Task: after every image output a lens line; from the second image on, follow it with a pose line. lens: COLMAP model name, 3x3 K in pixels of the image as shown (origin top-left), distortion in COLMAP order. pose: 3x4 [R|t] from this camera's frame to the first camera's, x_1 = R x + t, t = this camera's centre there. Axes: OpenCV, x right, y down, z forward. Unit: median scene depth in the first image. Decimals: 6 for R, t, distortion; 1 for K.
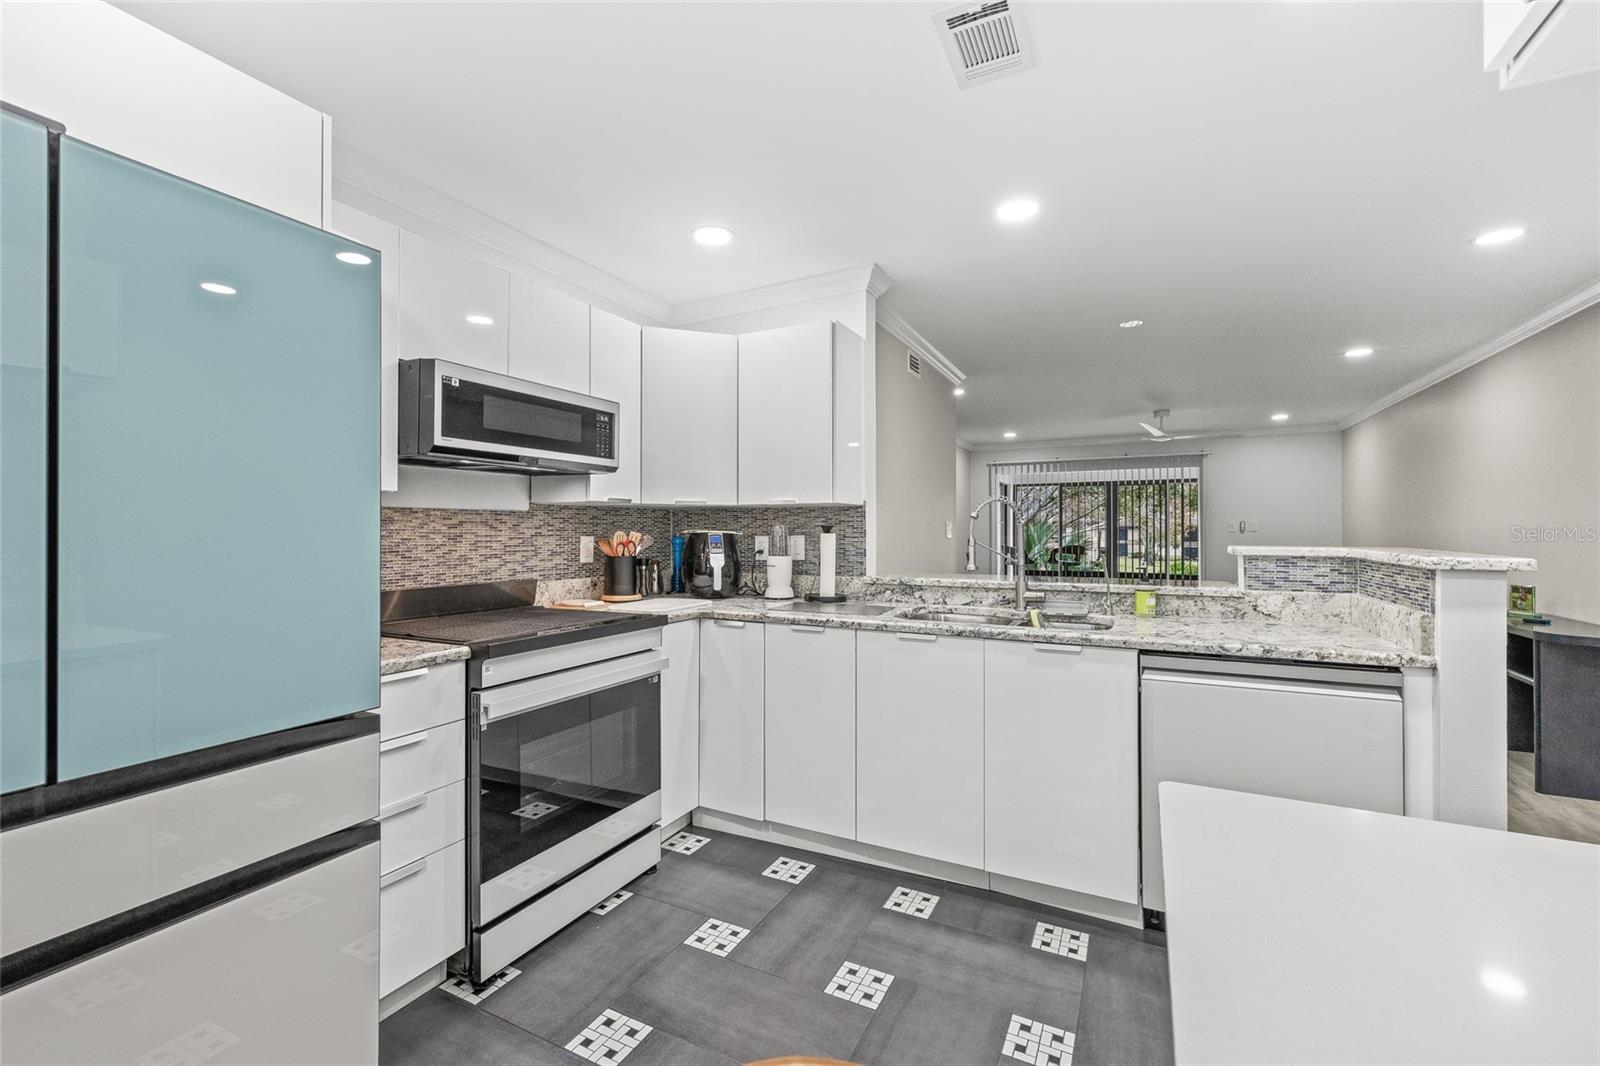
lens RADIAL K [[681.1, 0, 781.1], [0, 681.1, 531.0], [0, 0, 1]] dist [-0.000131, 0.000111]
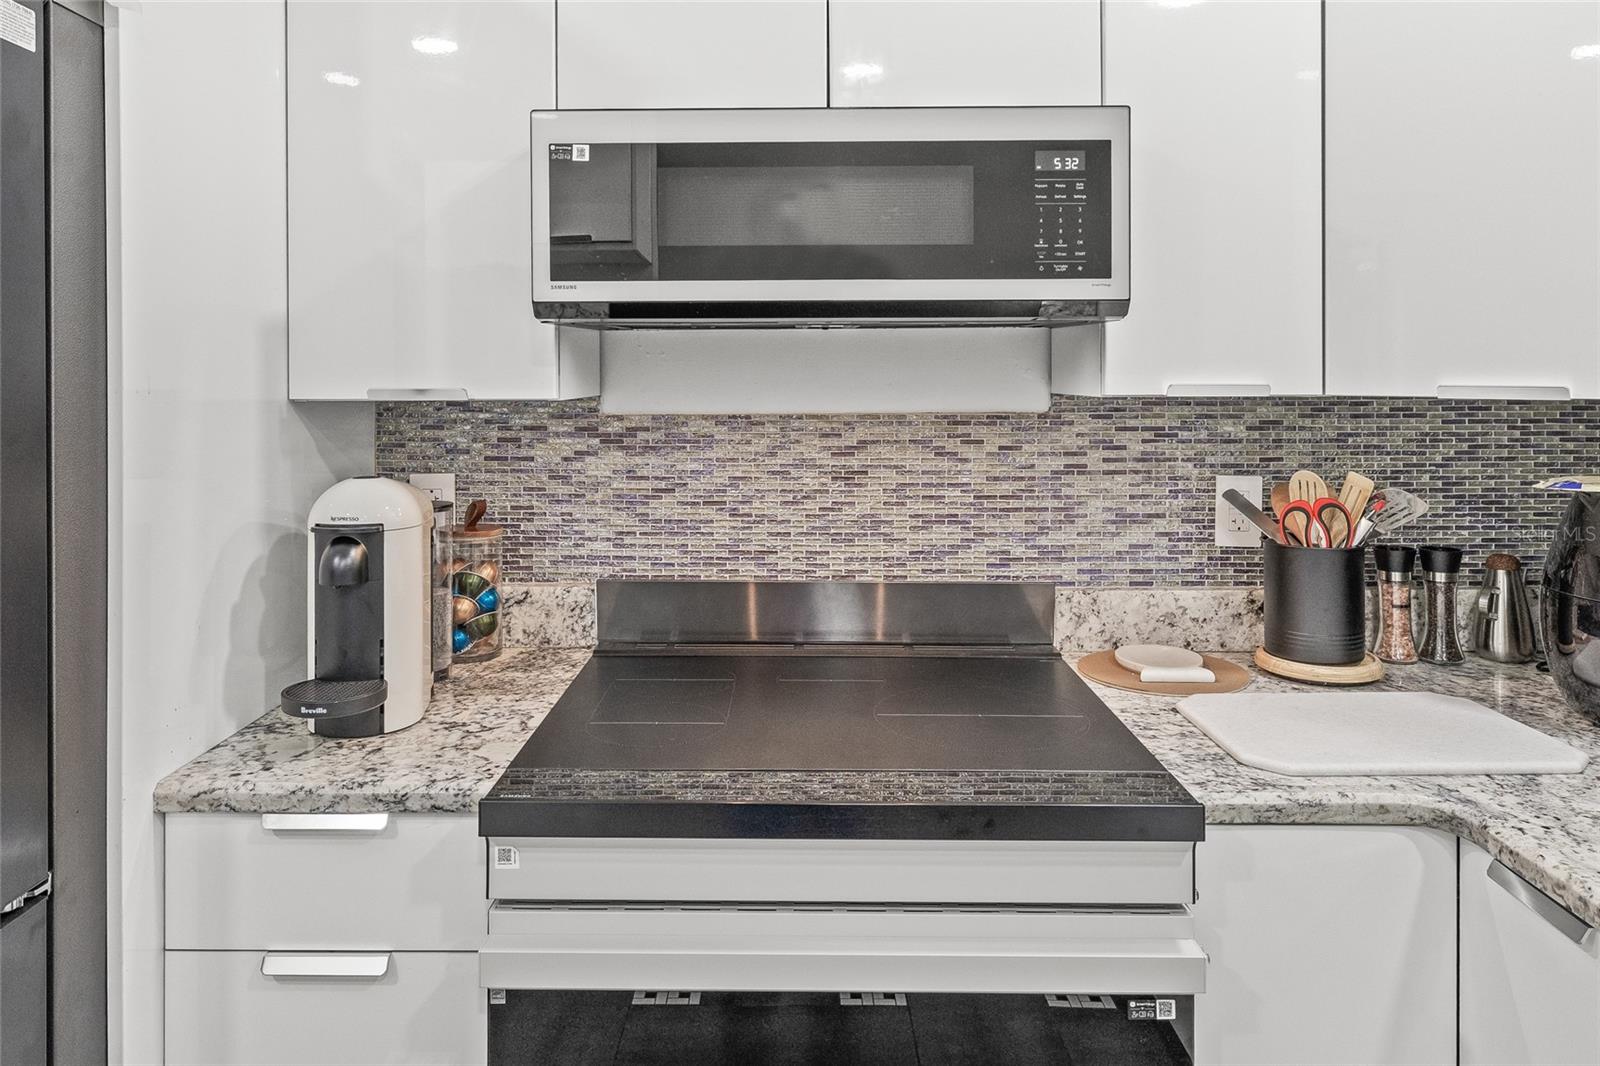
lens RADIAL K [[1086.3, 0, 788.0], [0, 1086.3, 375.8], [0, 0, 1]] dist [0.001882, 0.001755]
pose [[0.457687, -0.001175, -0.889112, 0.162597], [0.003085, 0.999995, 0.000266, -0.059988], [0.889108, -0.002865, 0.457689, 0.638687]]
